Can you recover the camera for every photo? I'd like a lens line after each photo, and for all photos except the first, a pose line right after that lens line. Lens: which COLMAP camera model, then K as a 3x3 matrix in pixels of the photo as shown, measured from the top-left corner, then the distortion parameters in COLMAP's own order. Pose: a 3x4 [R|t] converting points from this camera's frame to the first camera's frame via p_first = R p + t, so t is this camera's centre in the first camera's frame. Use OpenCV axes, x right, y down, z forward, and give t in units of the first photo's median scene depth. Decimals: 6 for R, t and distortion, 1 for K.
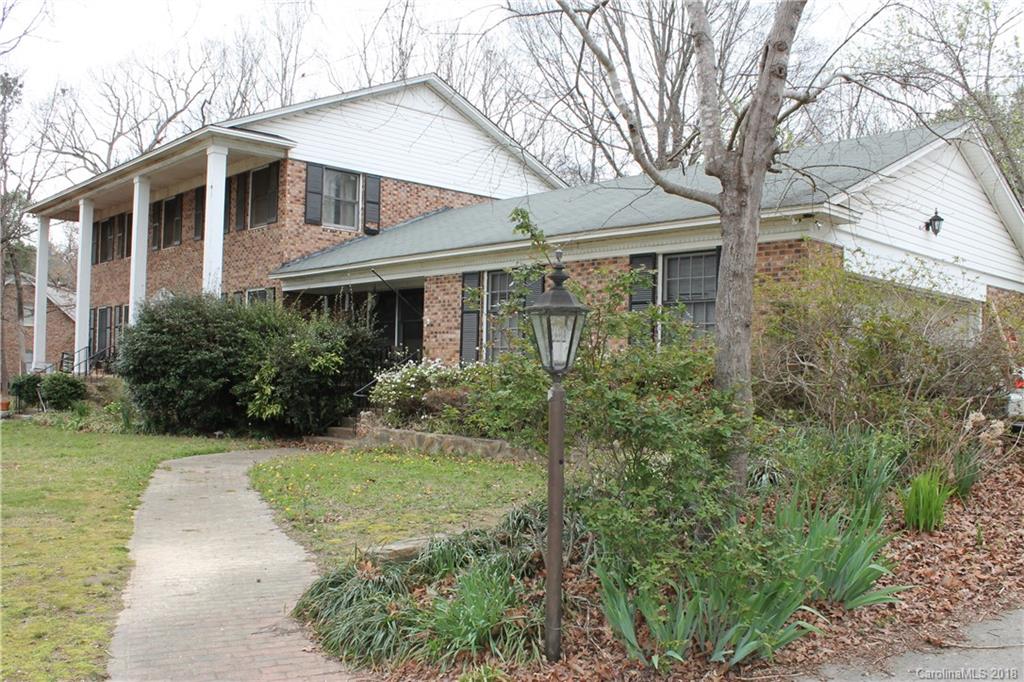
lens RADIAL K [[866.0, 0, 509.3], [0, 866.0, 349.9], [0, 0, 1]] dist [-0.165108, 0.155673]
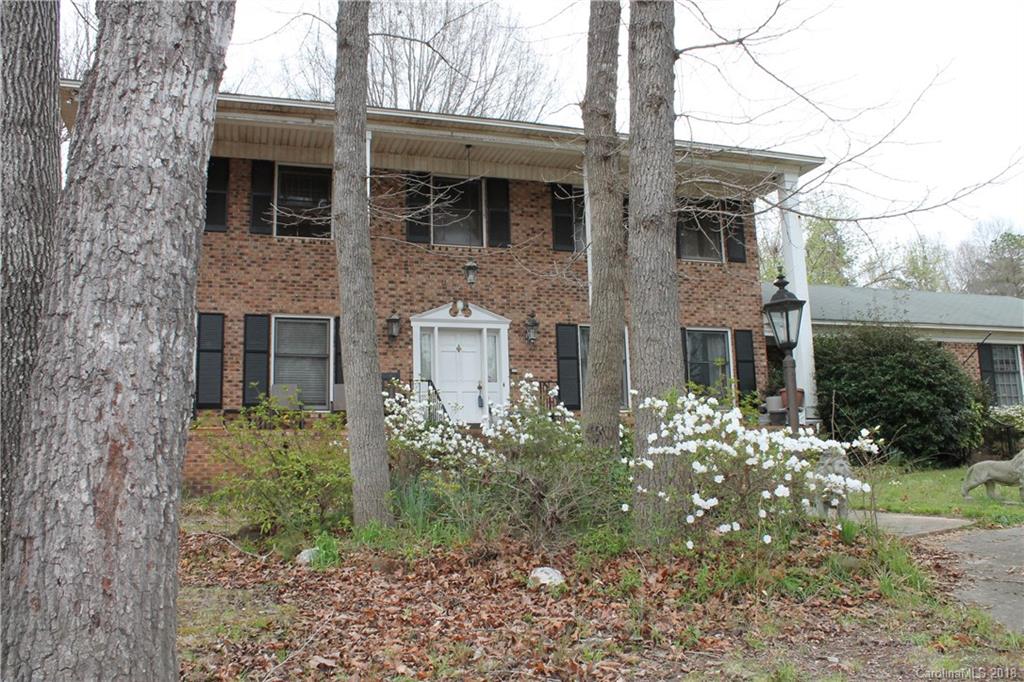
lens RADIAL K [[866.0, 0, 509.3], [0, 866.0, 349.9], [0, 0, 1]] dist [-0.165108, 0.155673]
pose [[0.446927, 0.105276, 0.888354, -1.244809], [0.016400, 0.991920, -0.125800, 0.063448], [-0.894420, 0.070792, 0.441589, 0.831606]]
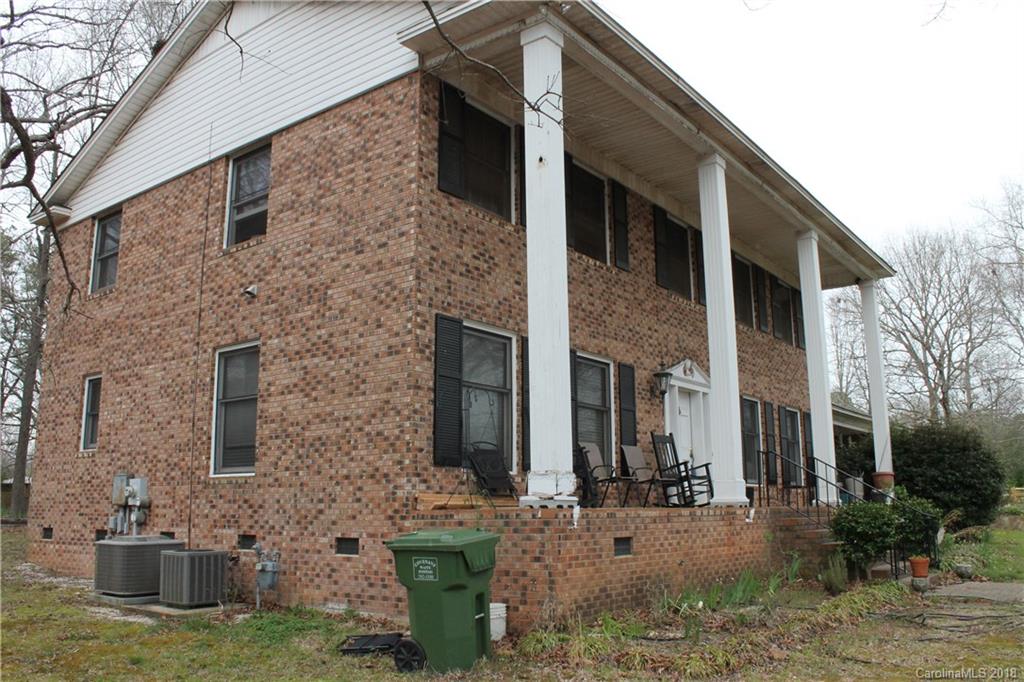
lens RADIAL K [[866.0, 0, 509.3], [0, 866.0, 349.9], [0, 0, 1]] dist [-0.165108, 0.155673]
pose [[-0.142734, 0.172294, 0.974649, -1.239700], [-0.015347, 0.984228, -0.176235, 0.036708], [-0.989642, -0.040113, -0.137839, 1.515093]]
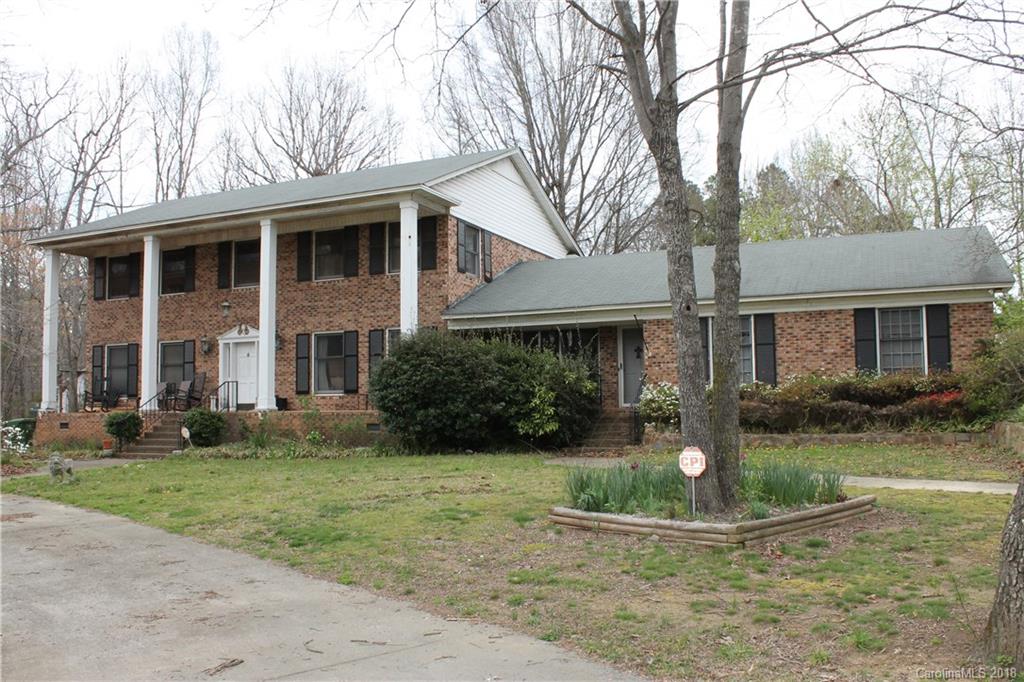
lens RADIAL K [[866.0, 0, 509.3], [0, 866.0, 349.9], [0, 0, 1]] dist [-0.165108, 0.155673]
pose [[0.926921, -0.001902, 0.375252, -0.622540], [0.019877, 0.998832, -0.044034, 0.010860], [-0.374730, 0.048275, 0.925876, -0.100918]]
